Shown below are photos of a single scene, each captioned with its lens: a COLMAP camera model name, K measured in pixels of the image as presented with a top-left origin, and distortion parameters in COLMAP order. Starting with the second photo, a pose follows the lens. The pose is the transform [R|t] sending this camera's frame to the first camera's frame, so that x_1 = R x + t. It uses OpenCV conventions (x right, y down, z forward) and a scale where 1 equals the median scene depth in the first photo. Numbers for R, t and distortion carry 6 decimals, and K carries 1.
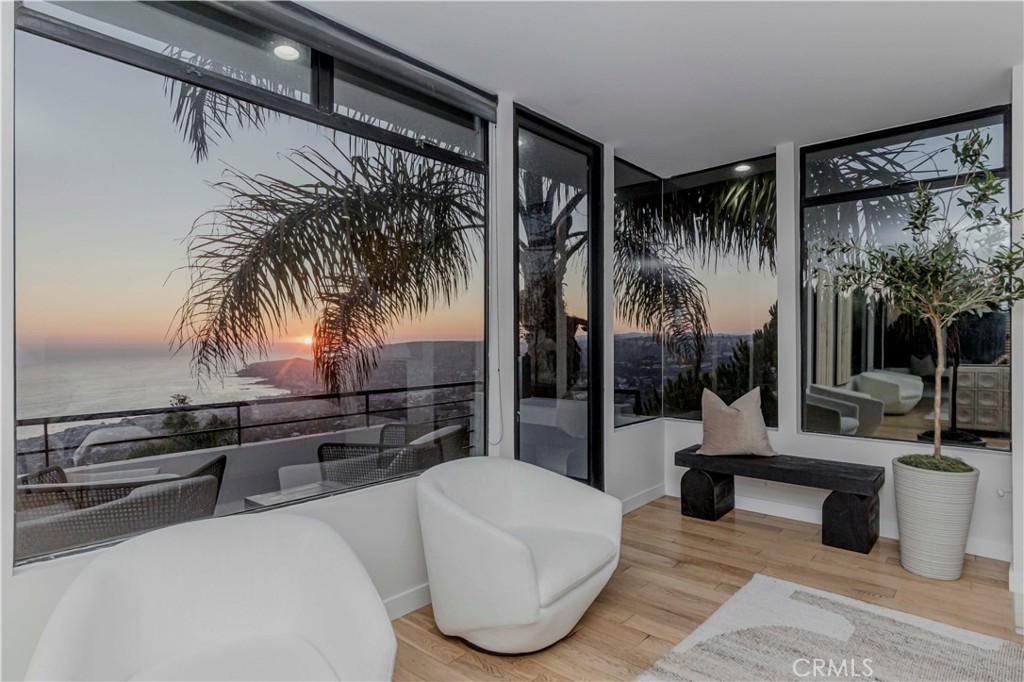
lens RADIAL K [[559.9, 0, 511.7], [0, 559.9, 343.1], [0, 0, 1]] dist [0.000944, -0.000865]
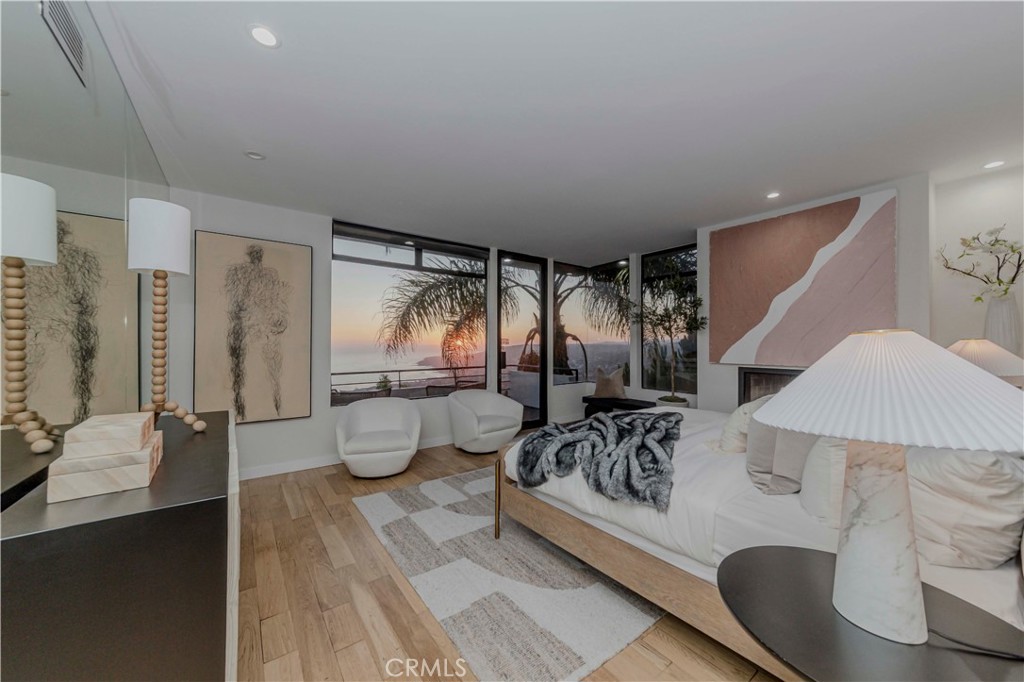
lens RADIAL K [[377.9, 0, 512.8], [0, 377.9, 342.2], [0, 0, 1]] dist [-0.000166, -0.000002]
pose [[0.977258, 0.004825, -0.211998, 0.305733], [-0.007016, 0.999929, -0.009587, -0.000343], [0.211936, 0.010856, 0.977223, -0.444789]]
